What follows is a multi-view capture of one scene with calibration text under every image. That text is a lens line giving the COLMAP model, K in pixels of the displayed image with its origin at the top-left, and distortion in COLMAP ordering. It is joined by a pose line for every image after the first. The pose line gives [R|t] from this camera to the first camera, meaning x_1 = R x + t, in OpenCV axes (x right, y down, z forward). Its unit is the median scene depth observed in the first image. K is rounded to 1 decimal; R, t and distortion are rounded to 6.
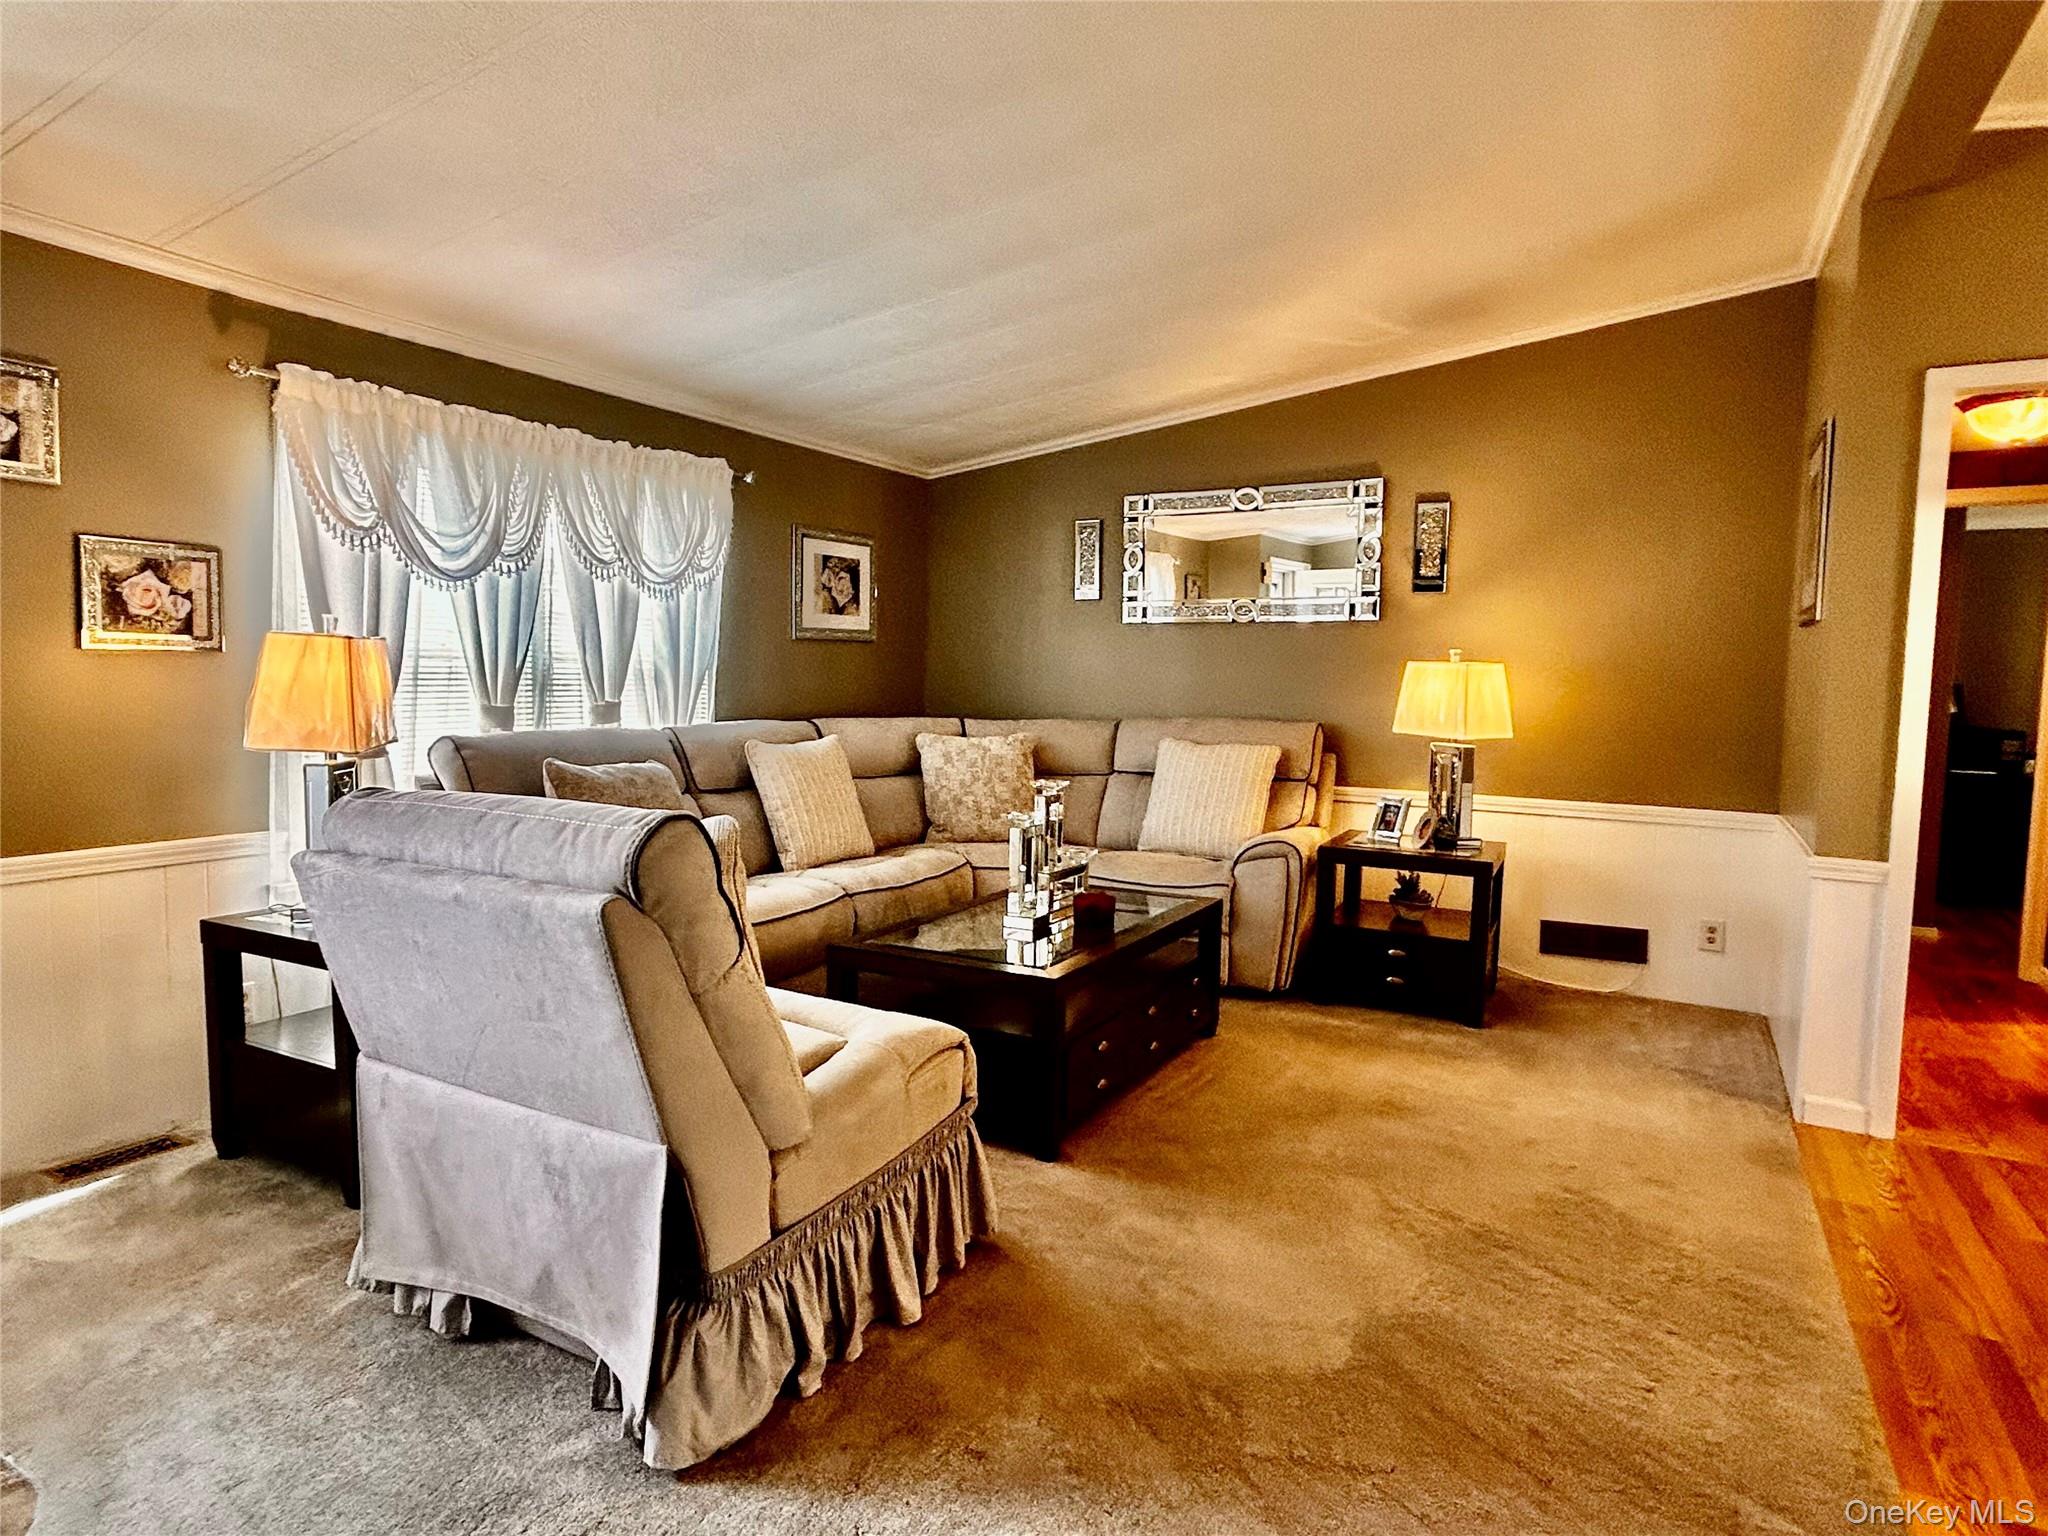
lens RADIAL K [[1171.4, 0, 1015.7], [0, 1171.4, 763.9], [0, 0, 1]] dist [-0.005698, -0.000046]
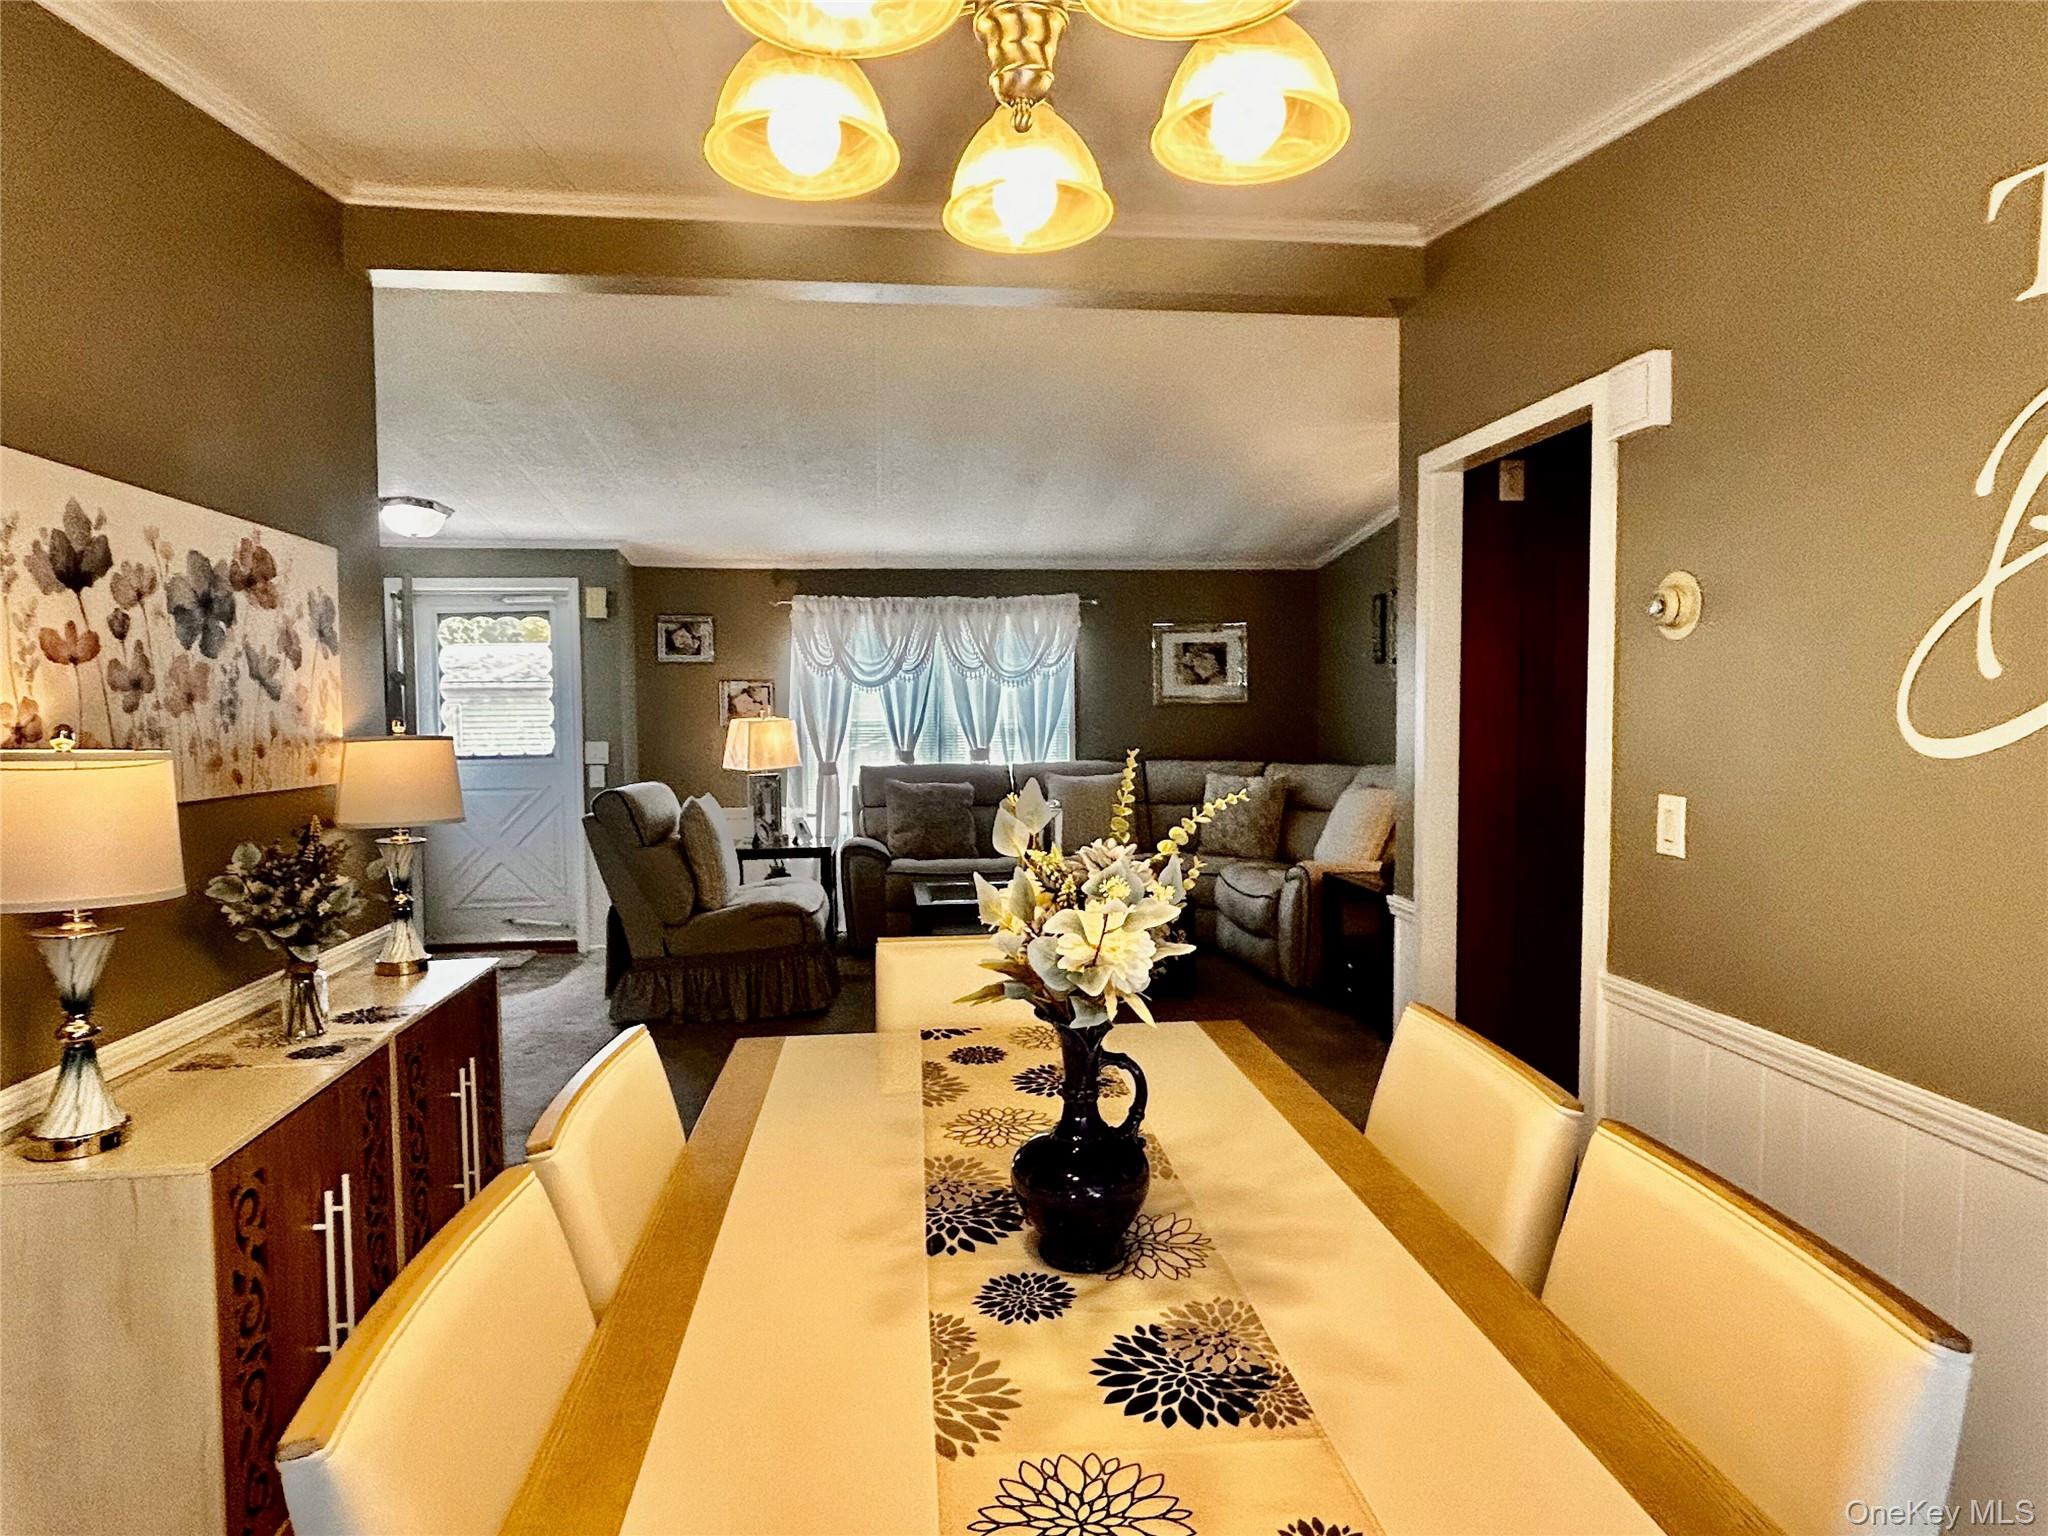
lens RADIAL K [[1171.4, 0, 1021.6], [0, 1171.4, 768.5], [0, 0, 1]] dist [-0.005698, -0.000046]
pose [[0.585652, 0.020486, -0.810303, 1.042277], [-0.044658, 0.998978, -0.007021, -0.013565], [0.809331, 0.040298, 0.585969, 0.041263]]
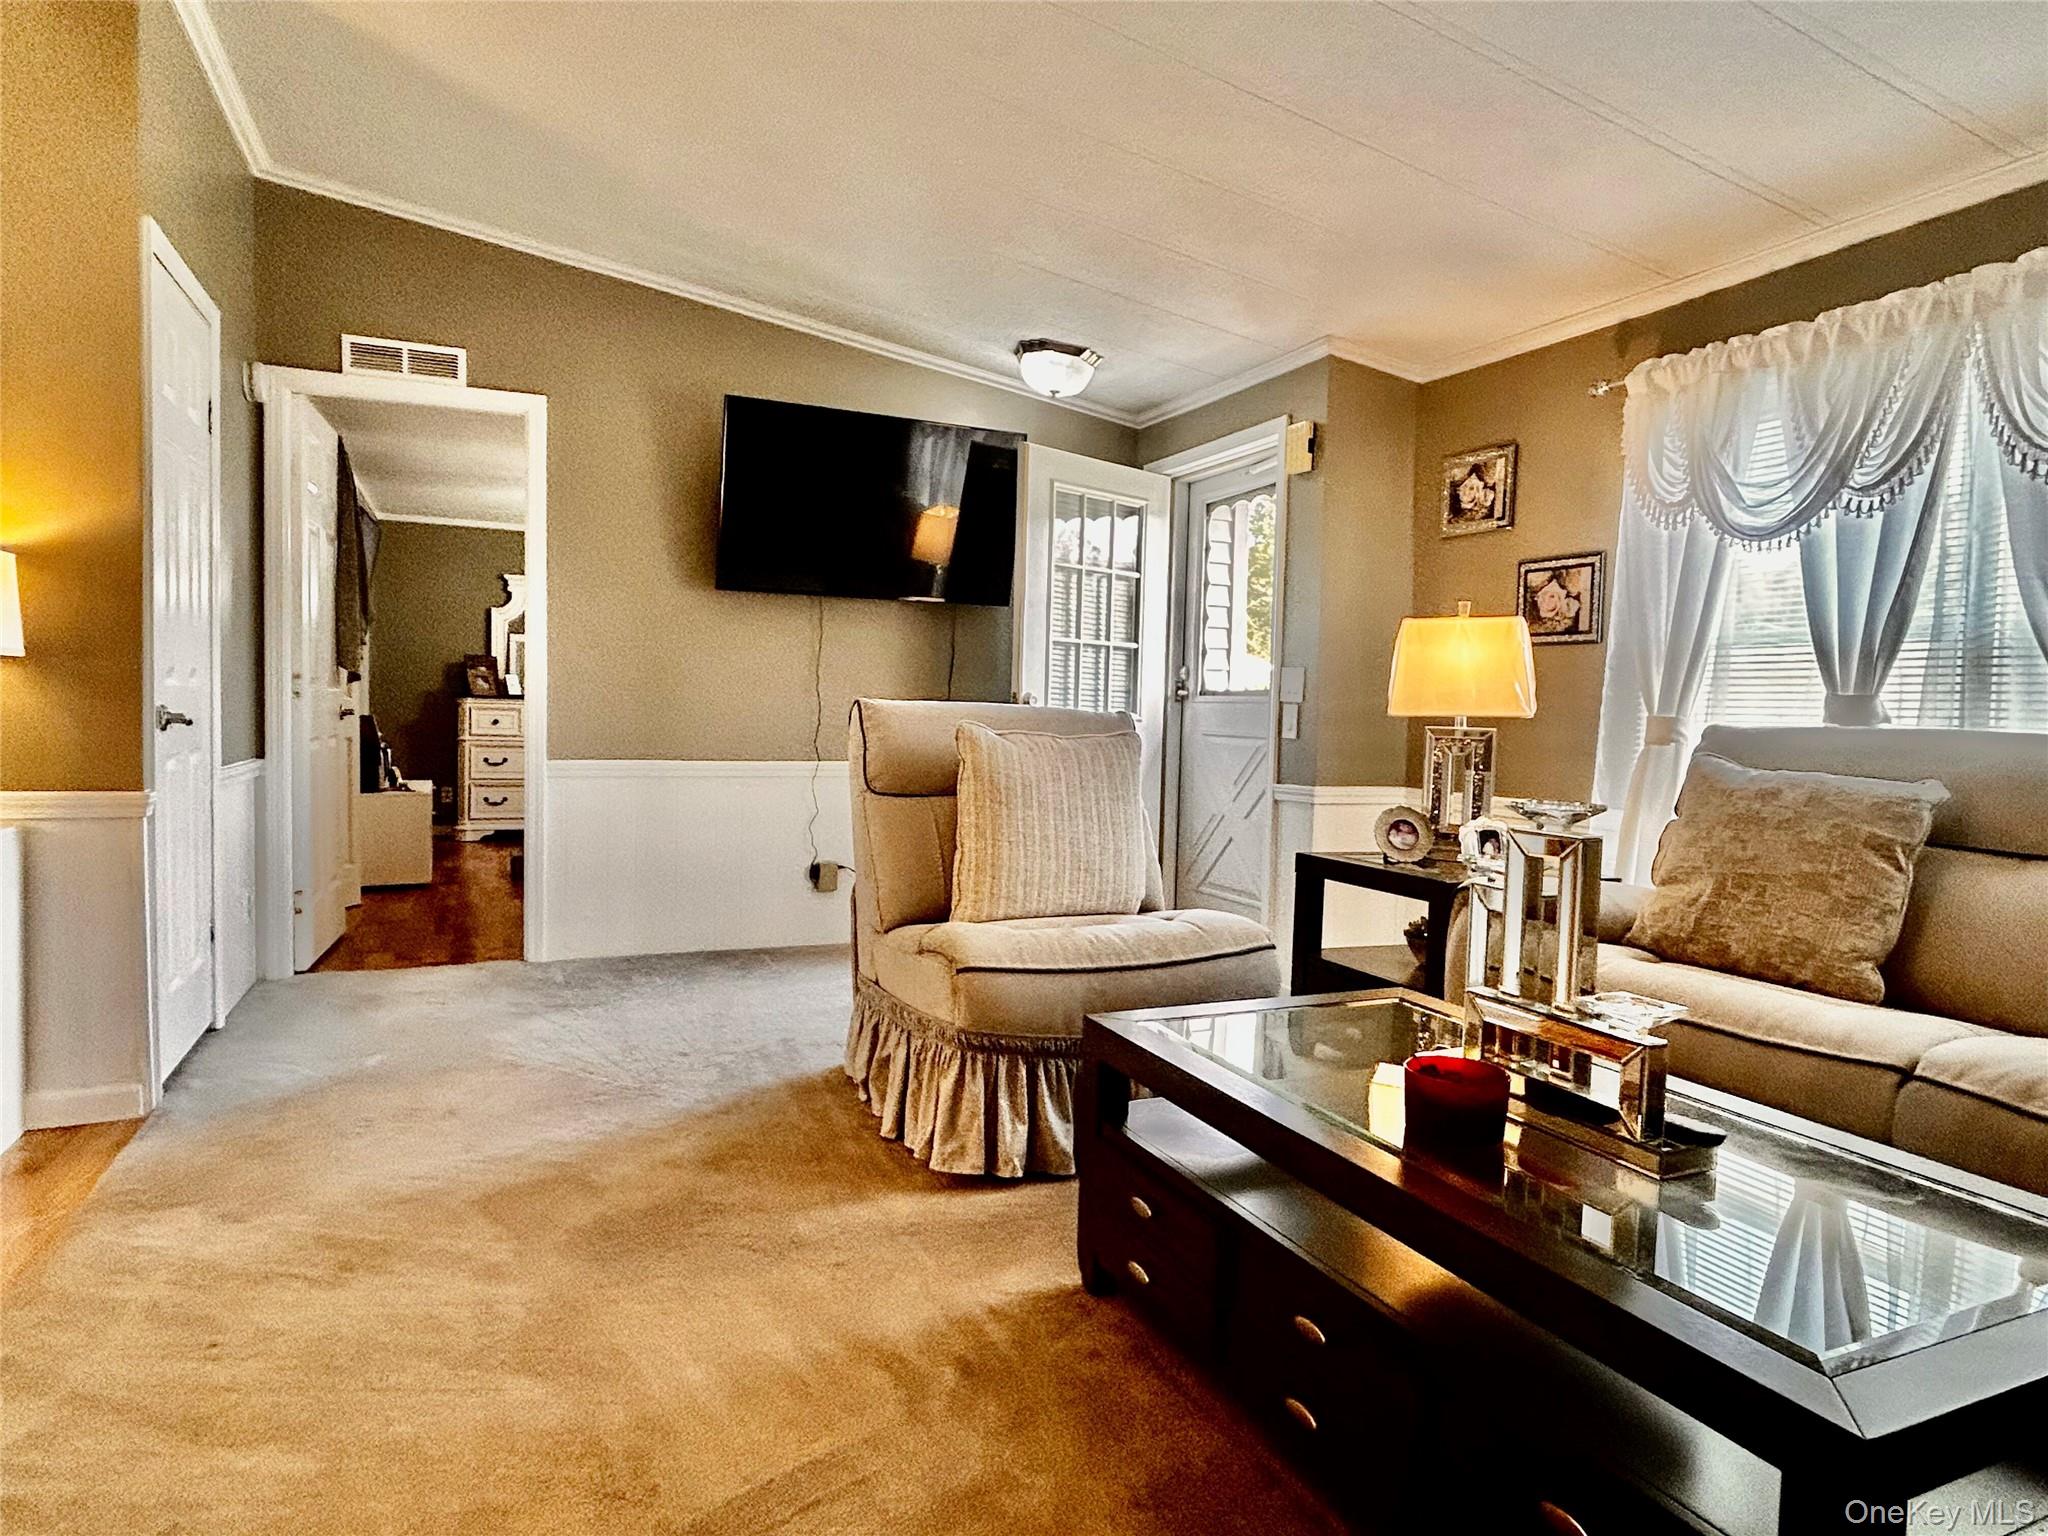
lens RADIAL K [[1171.4, 0, 1021.5], [0, 1171.4, 770.0], [0, 0, 1]] dist [-0.005698, -0.000046]
pose [[-0.603558, 0.008561, -0.797273, 0.400815], [-0.101980, 0.990901, 0.087842, -0.012112], [0.790771, 0.134324, -0.597193, 0.899050]]
